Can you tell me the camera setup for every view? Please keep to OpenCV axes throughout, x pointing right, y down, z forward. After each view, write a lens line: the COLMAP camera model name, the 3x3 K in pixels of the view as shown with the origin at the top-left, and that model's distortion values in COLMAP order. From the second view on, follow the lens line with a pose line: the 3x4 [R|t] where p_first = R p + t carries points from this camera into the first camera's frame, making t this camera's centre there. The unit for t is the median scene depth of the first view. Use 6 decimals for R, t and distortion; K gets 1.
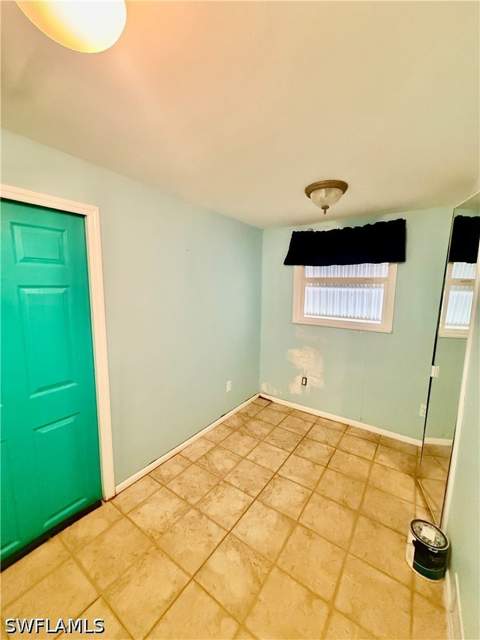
lens RADIAL K [[255.5, 0, 237.7], [0, 255.5, 317.2], [0, 0, 1]] dist [0.000816, 0.000294]
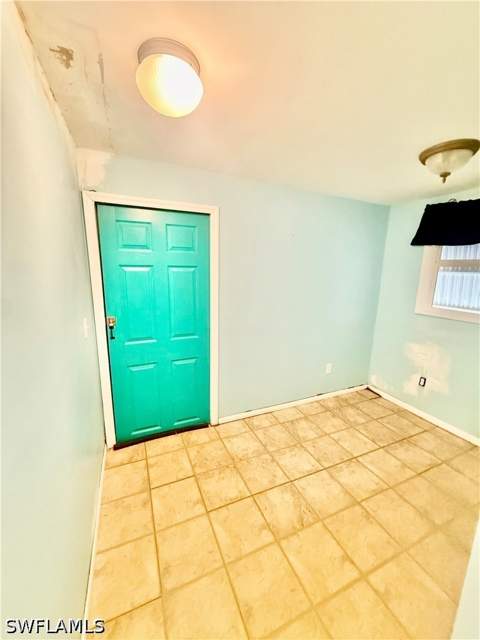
lens RADIAL K [[255.5, 0, 239.0], [0, 255.5, 318.4], [0, 0, 1]] dist [0.000816, 0.000294]
pose [[0.858611, 0.107551, -0.501219, 0.220356], [-0.076405, 0.993672, 0.082335, 0.022751], [0.506902, -0.032398, 0.861394, -0.080638]]
